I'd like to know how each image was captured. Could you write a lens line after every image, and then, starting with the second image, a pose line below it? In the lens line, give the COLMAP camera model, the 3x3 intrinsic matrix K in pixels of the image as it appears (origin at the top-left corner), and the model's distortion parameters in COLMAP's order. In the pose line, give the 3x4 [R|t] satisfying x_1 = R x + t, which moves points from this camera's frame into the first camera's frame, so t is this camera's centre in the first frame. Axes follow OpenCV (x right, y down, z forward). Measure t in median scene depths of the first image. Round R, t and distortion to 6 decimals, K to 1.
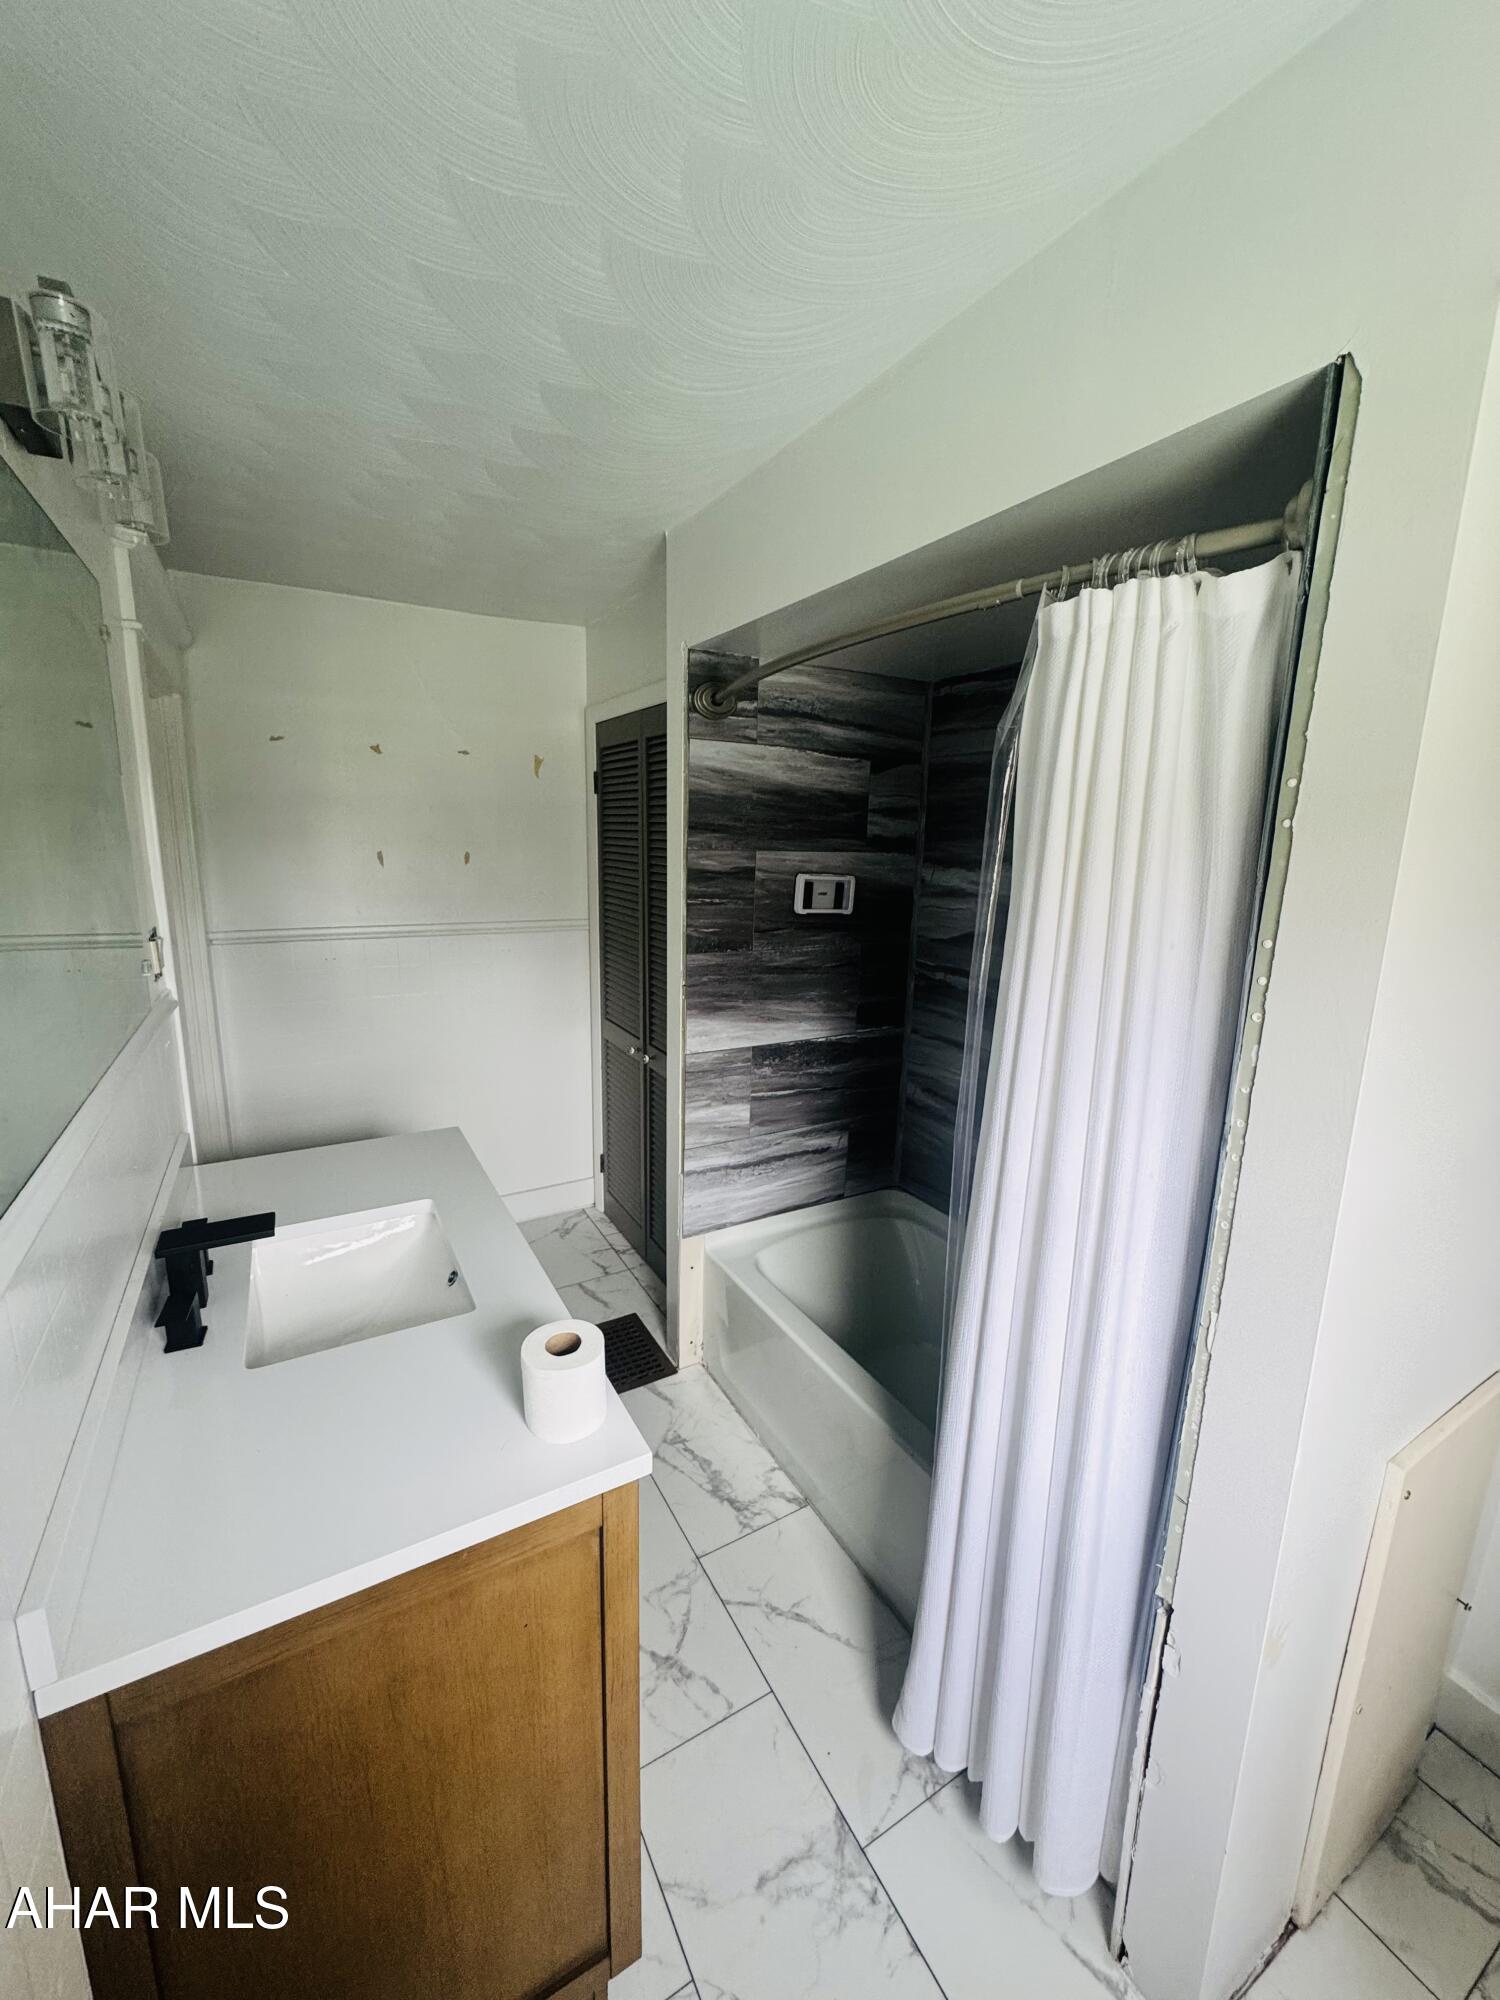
lens RADIAL K [[795.5, 0, 752.2], [0, 795.5, 996.9], [0, 0, 1]] dist [-0.003129, 0.000256]
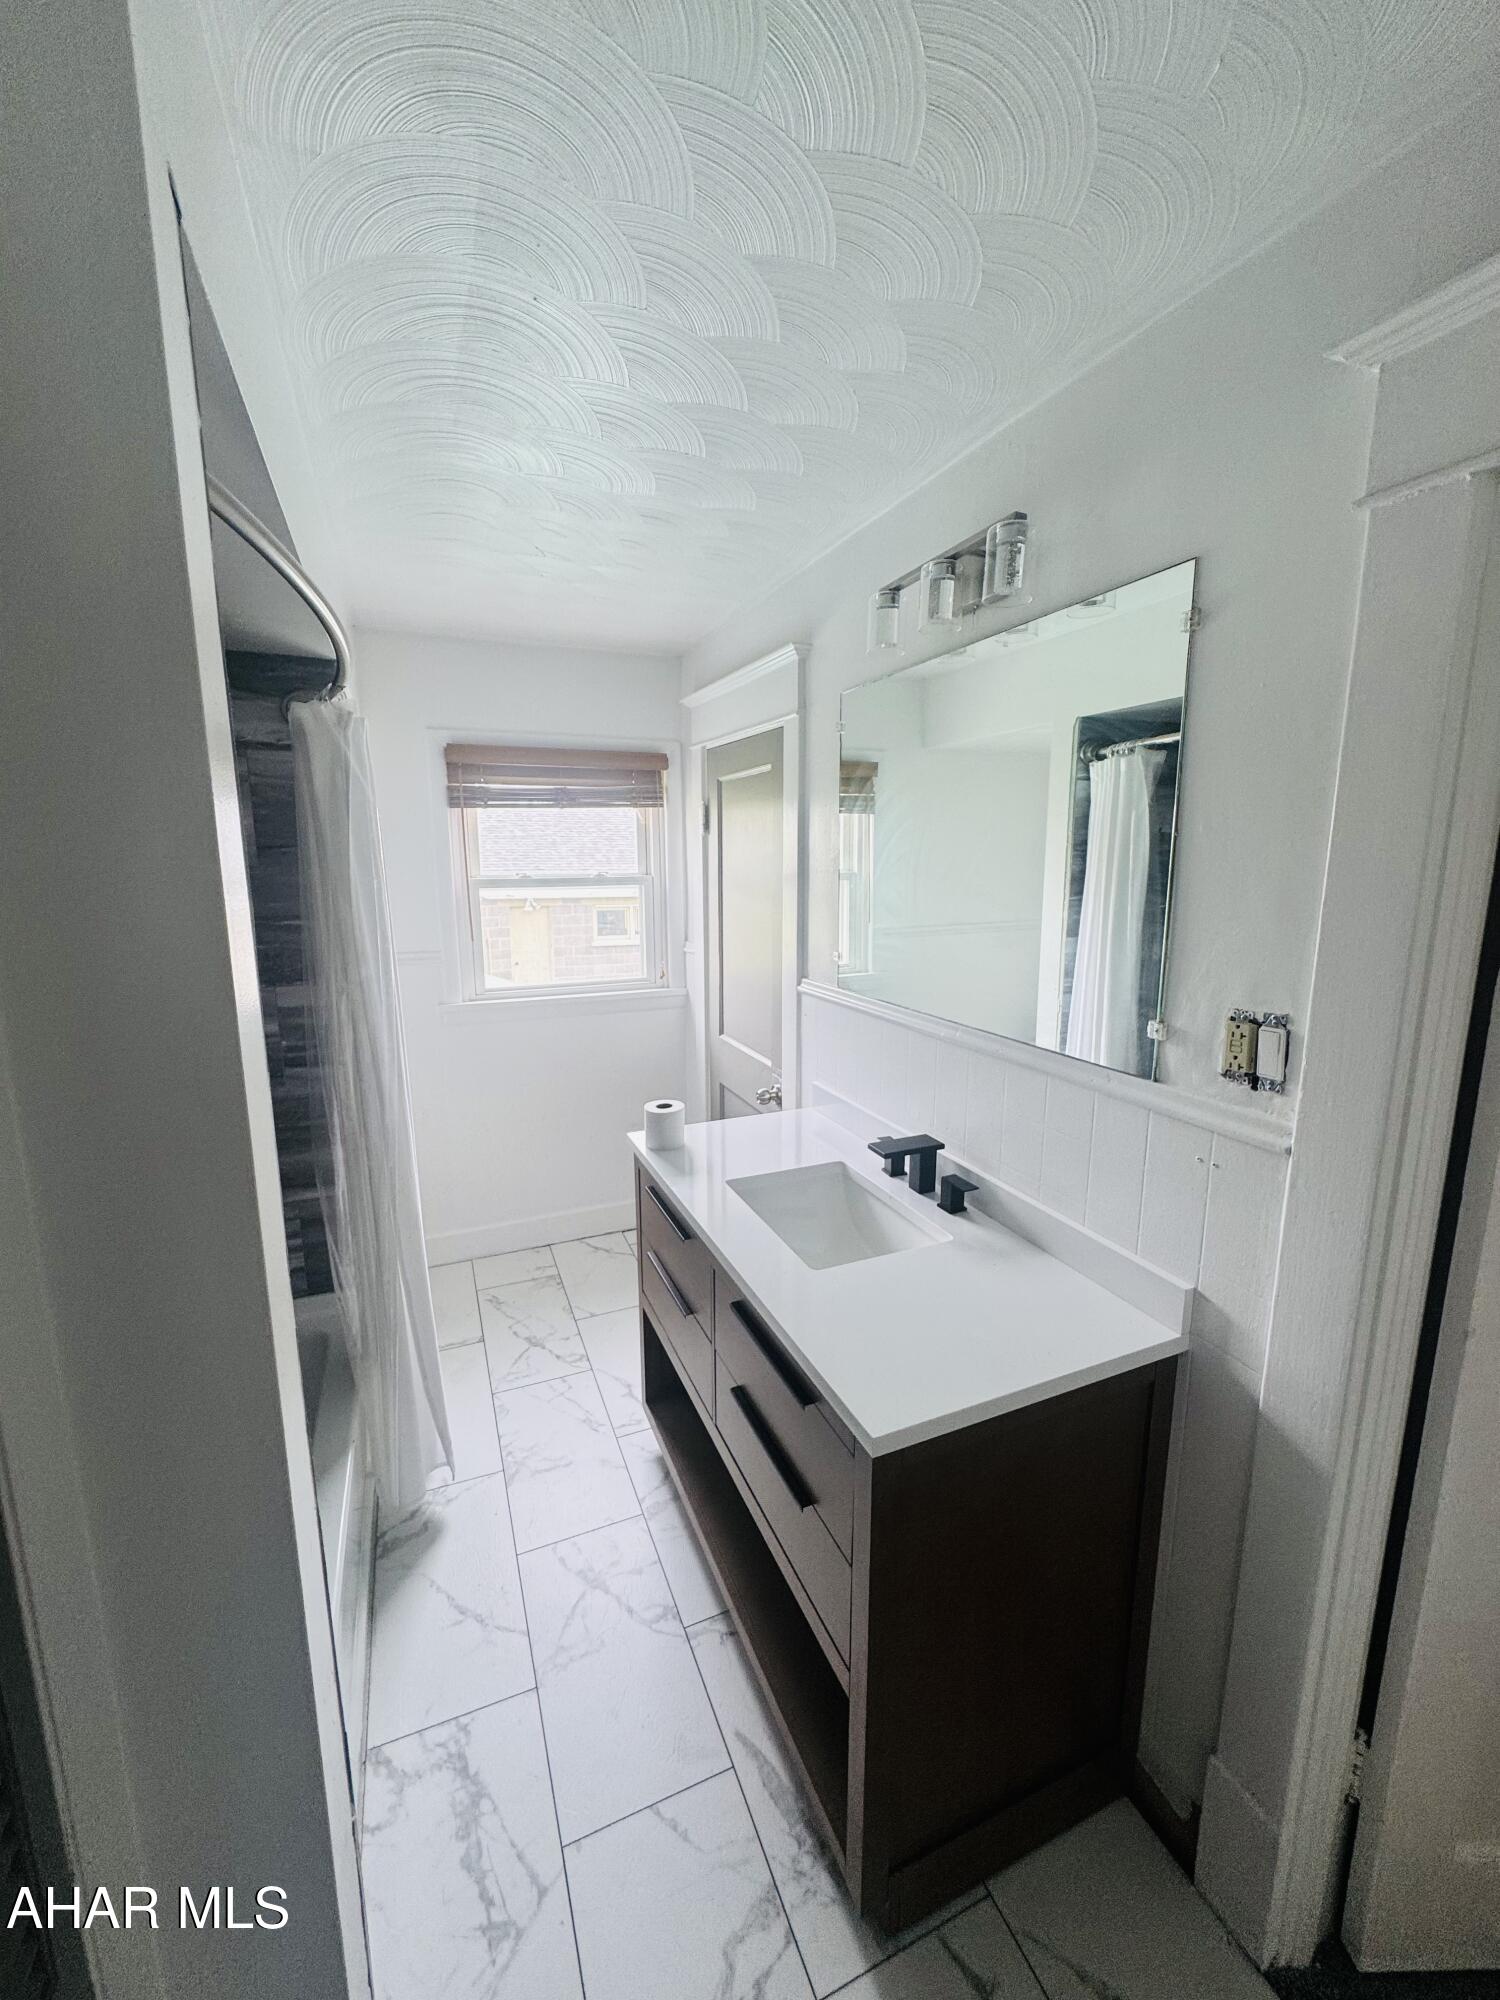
lens RADIAL K [[795.5, 0, 748.1], [0, 795.5, 1002.6], [0, 0, 1]] dist [-0.003129, 0.000256]
pose [[-0.992366, -0.032034, 0.119092, -0.321932], [0.014027, 0.930089, 0.367066, -0.255381], [-0.122524, 0.365934, -0.922540, 1.284300]]
